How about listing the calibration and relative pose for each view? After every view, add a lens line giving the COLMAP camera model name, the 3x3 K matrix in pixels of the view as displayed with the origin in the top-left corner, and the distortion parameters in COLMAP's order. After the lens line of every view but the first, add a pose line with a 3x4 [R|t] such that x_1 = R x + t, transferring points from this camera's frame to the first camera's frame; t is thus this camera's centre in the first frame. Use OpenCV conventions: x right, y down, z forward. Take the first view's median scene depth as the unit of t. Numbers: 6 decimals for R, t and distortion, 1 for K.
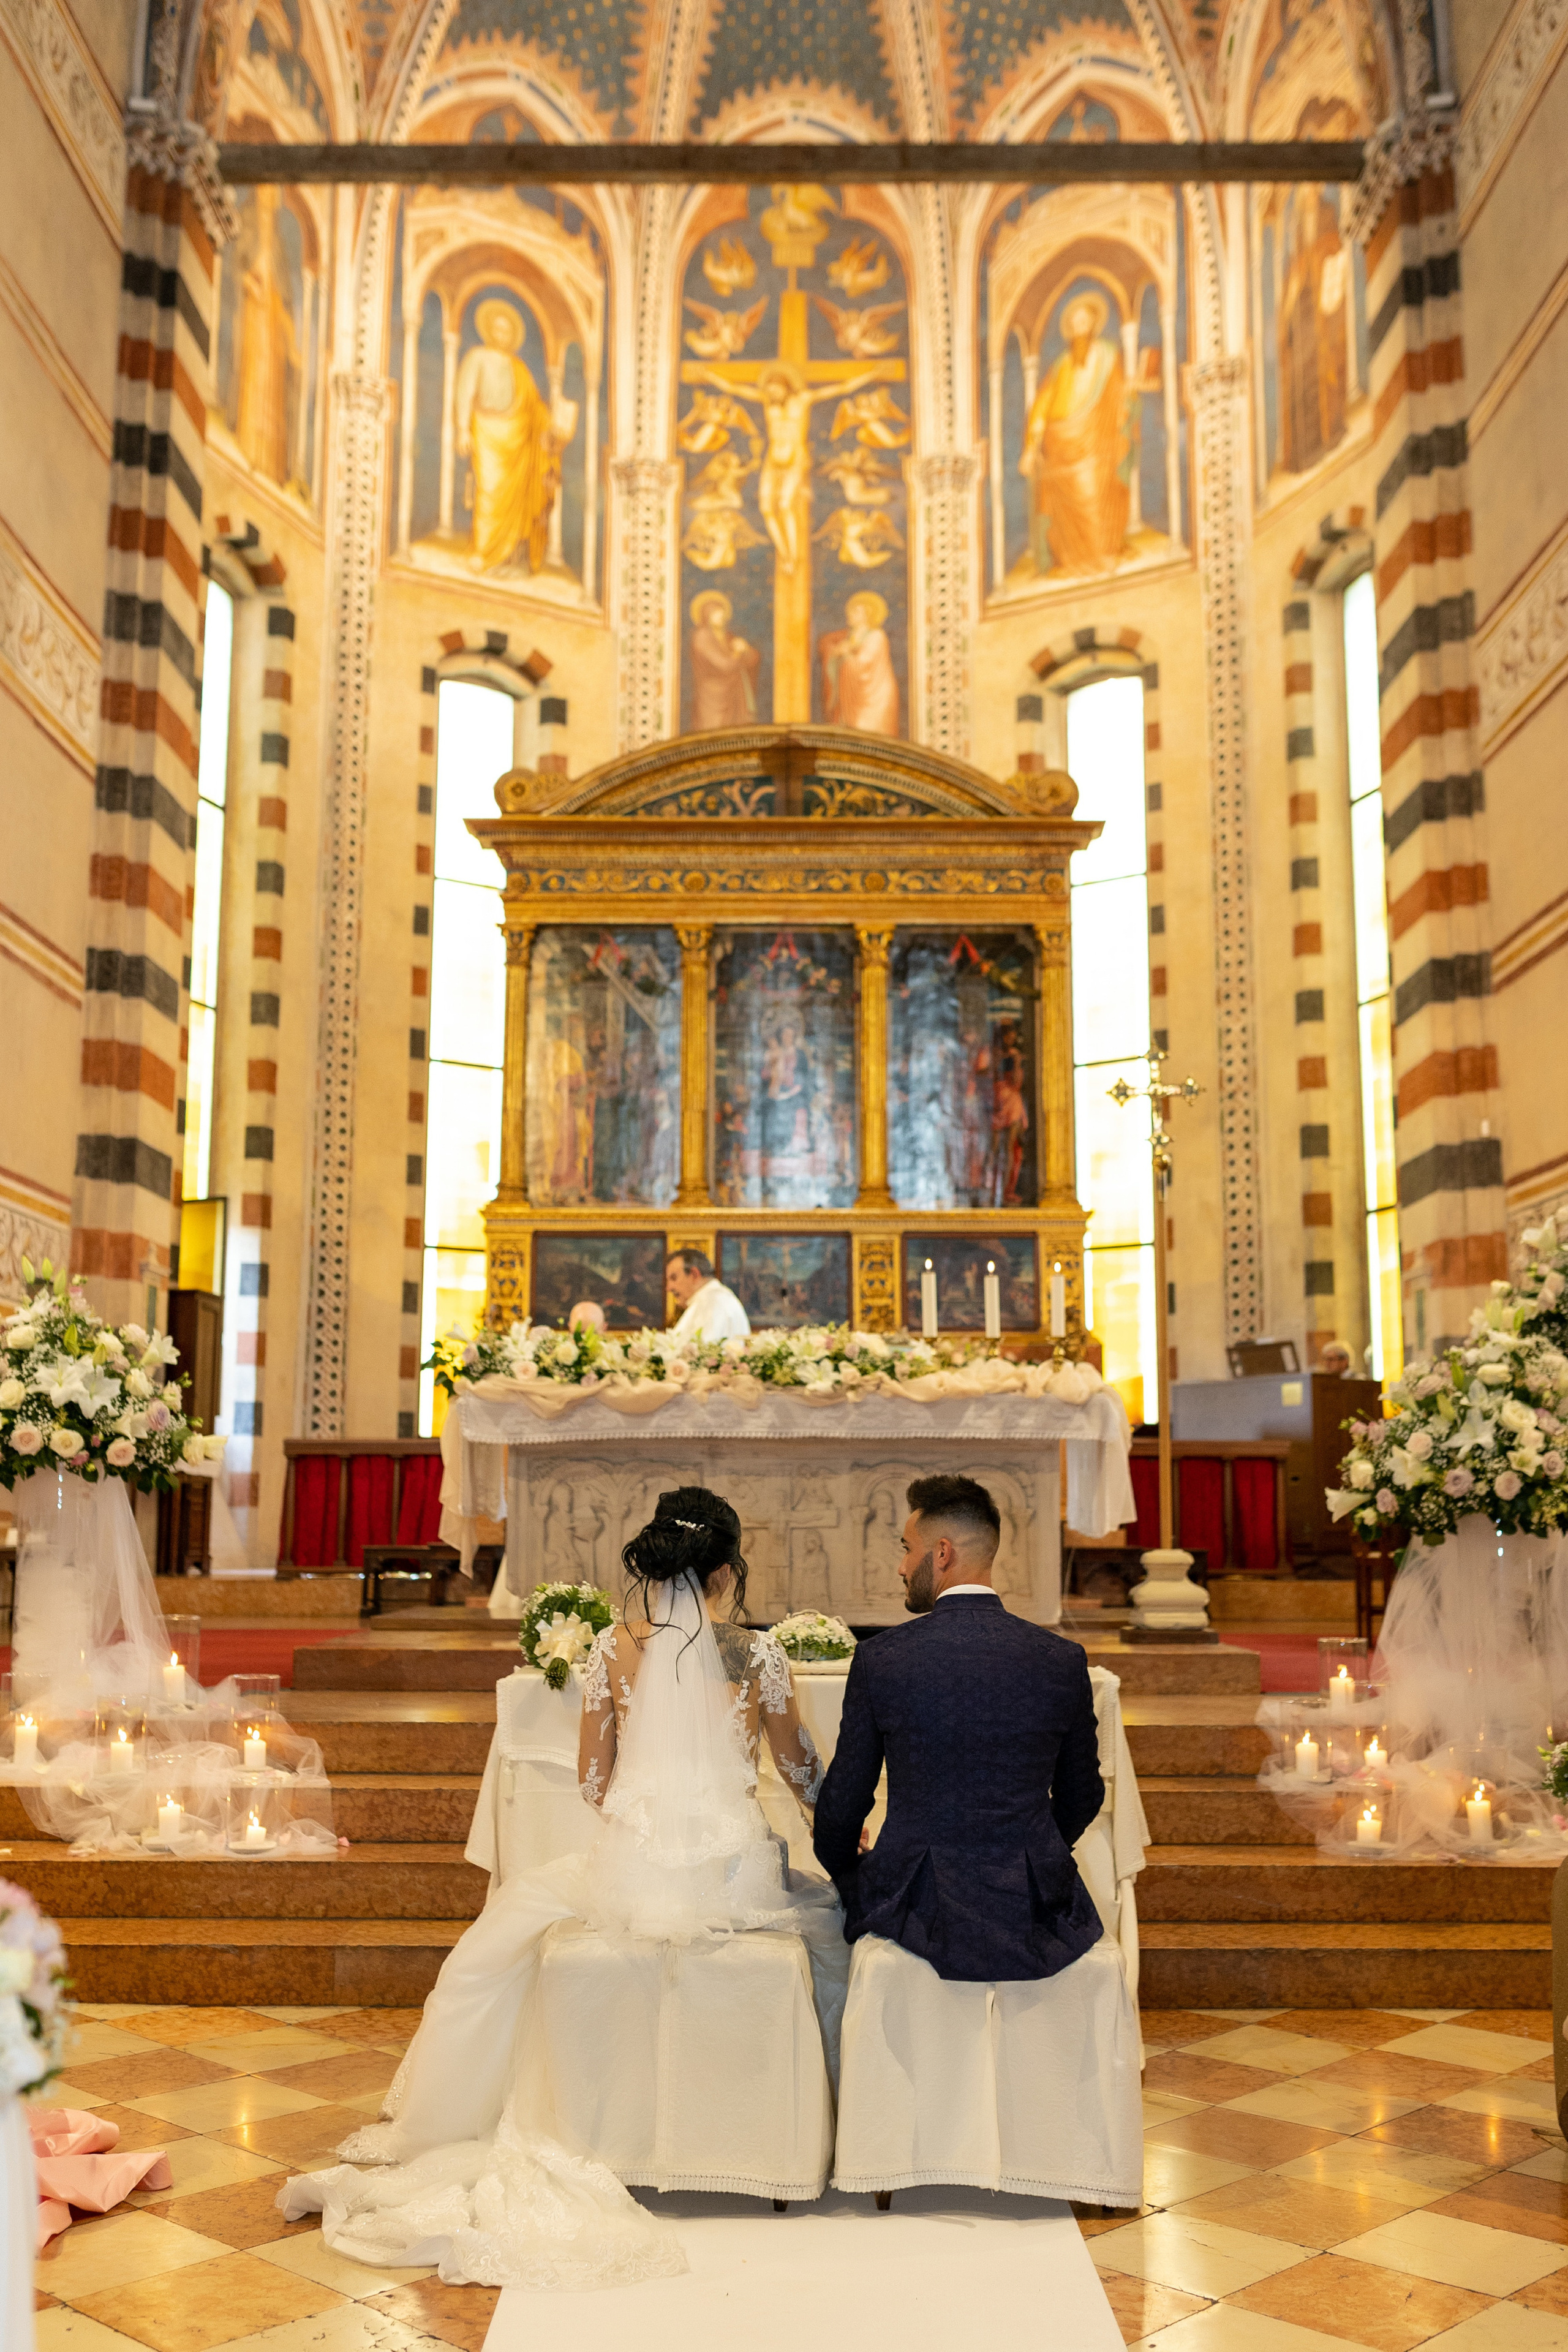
lens RADIAL K [[2169.9, 0, 784.0], [0, 2169.9, 1176.0], [0, 0, 1]] dist [0.005276, -0.011769]
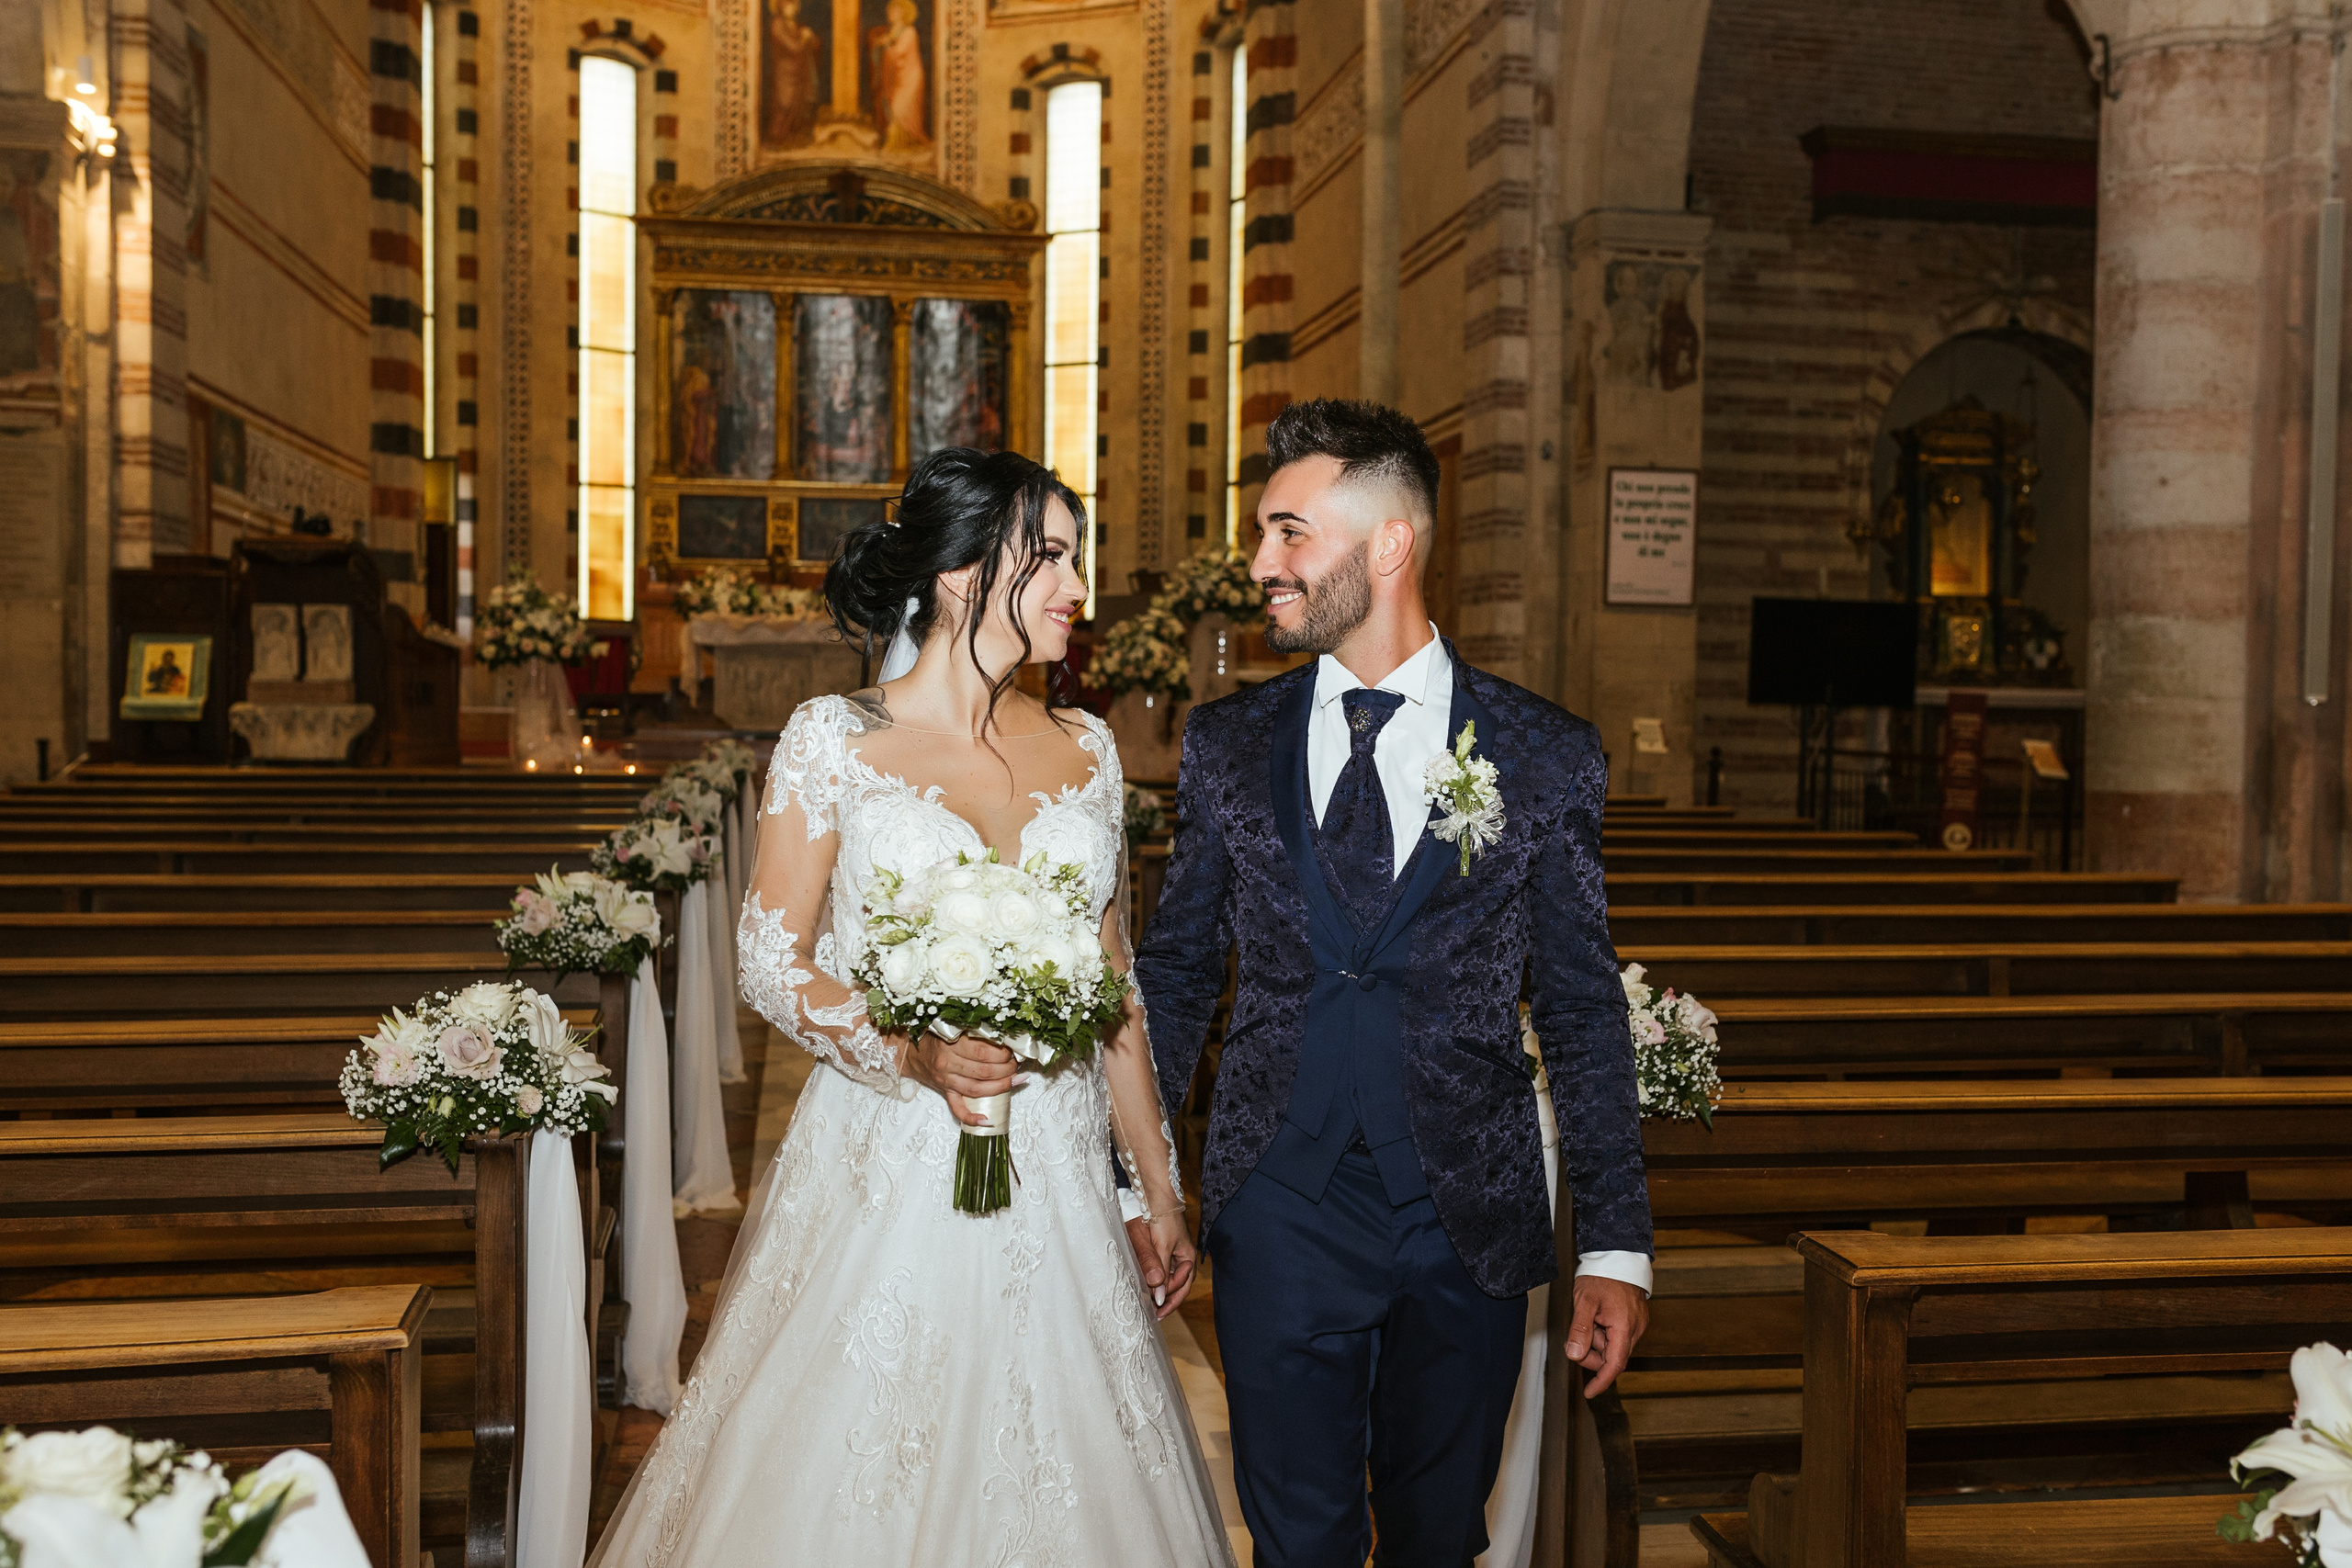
lens RADIAL K [[2169.7, 0, 1176.0], [0, 2169.7, 784.0], [0, 0, 1]] dist [0.005276, -0.011769]
pose [[0.986539, 0.003575, 0.163485, -0.015415], [-0.037098, 0.978586, 0.202466, -0.084883], [-0.159260, -0.205806, 0.965547, -0.511095]]
